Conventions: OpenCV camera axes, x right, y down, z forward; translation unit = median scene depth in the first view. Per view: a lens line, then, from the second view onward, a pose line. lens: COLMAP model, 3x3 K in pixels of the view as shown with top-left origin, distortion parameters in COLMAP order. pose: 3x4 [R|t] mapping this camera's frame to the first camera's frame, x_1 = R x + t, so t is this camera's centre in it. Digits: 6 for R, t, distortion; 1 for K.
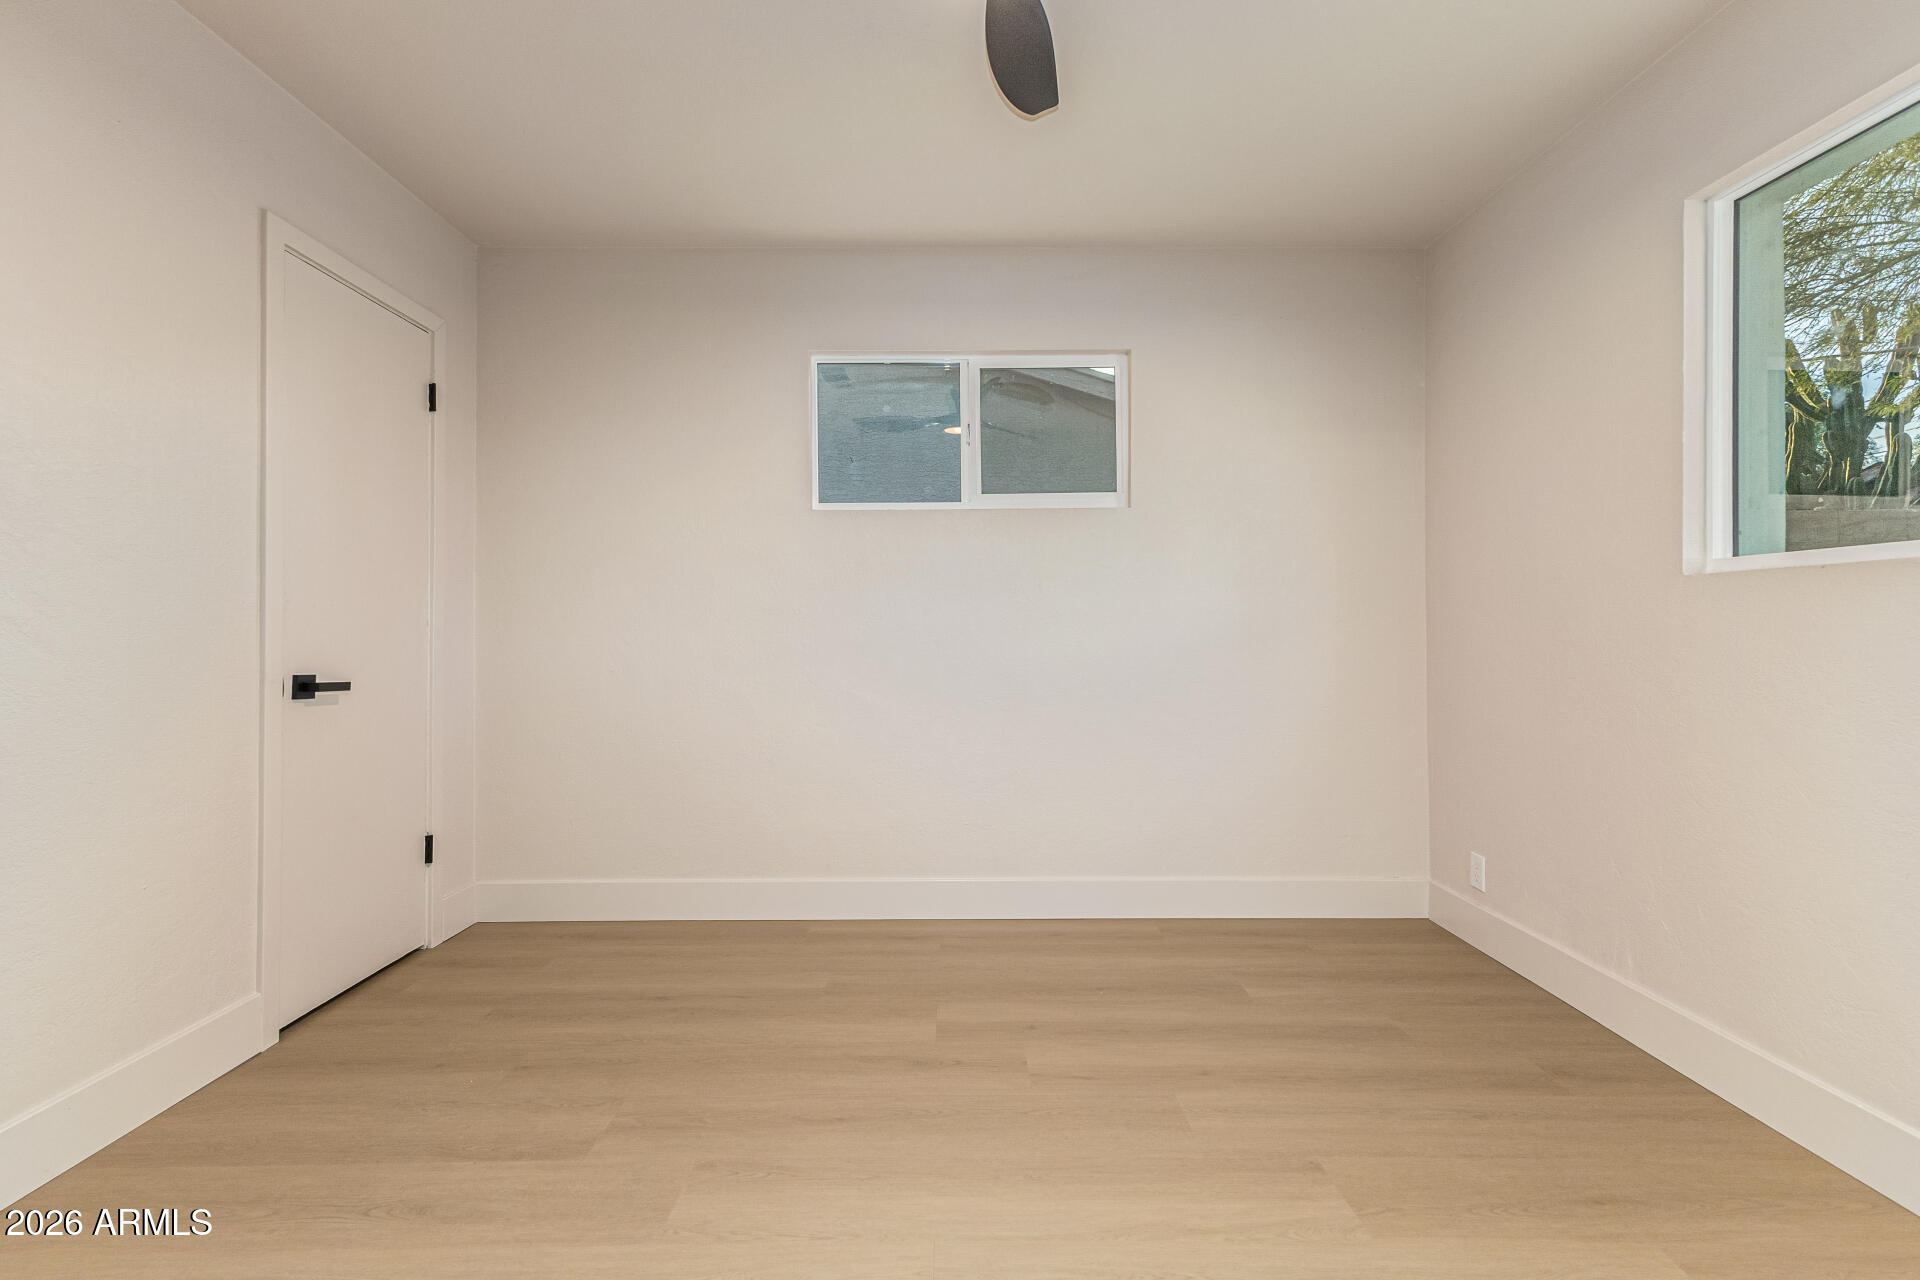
lens RADIAL K [[834.8, 0, 965.2], [0, 834.8, 624.3], [0, 0, 1]] dist [0.013660, -0.001118]
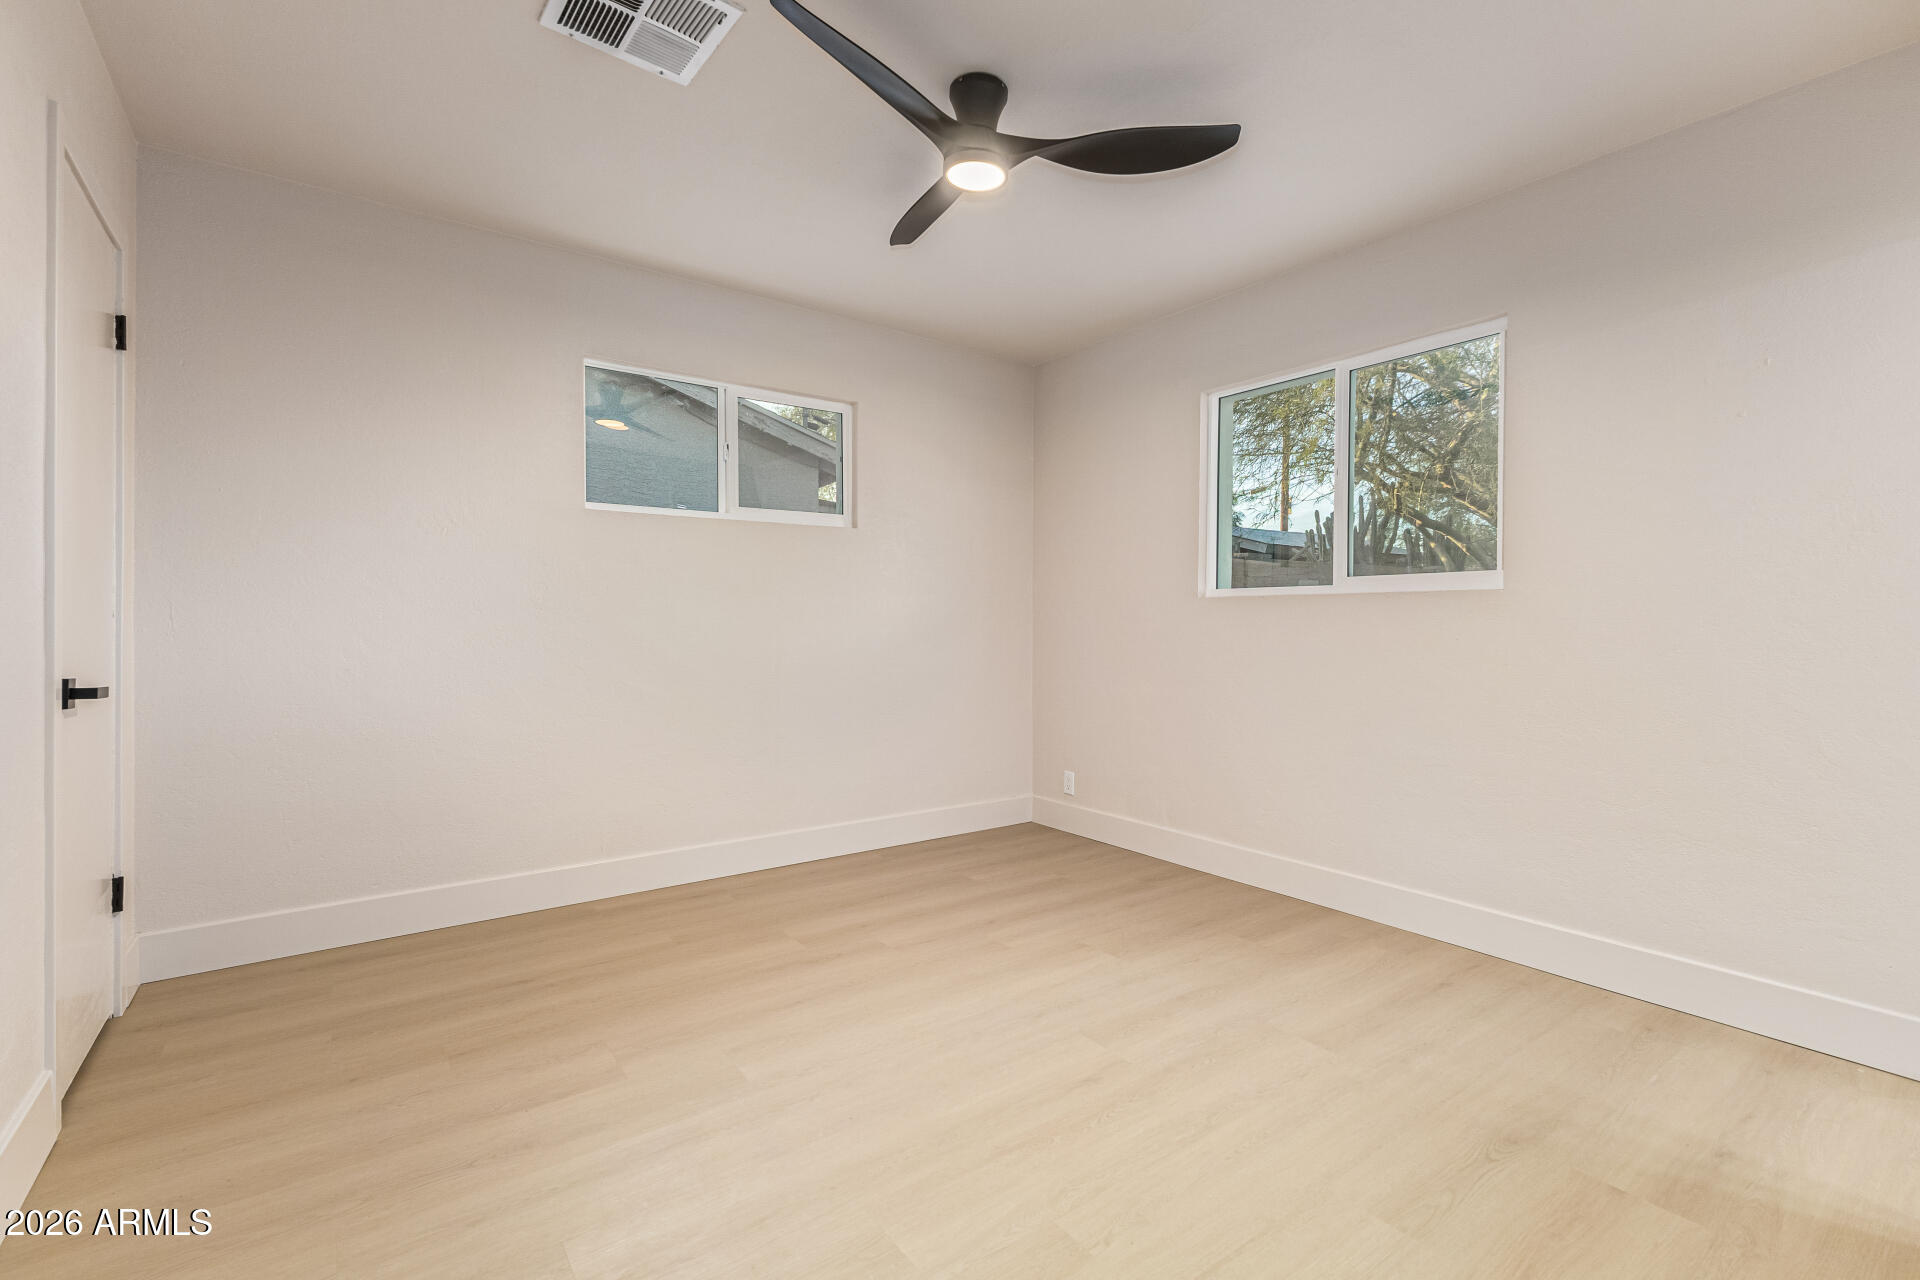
lens RADIAL K [[834.8, 0, 948.1], [0, 834.8, 634.6], [0, 0, 1]] dist [0.013660, -0.001118]
pose [[0.815099, -0.002354, 0.579317, -0.520057], [-0.009895, 0.999789, 0.017984, -0.005165], [-0.579238, -0.020391, 0.814904, -0.135085]]
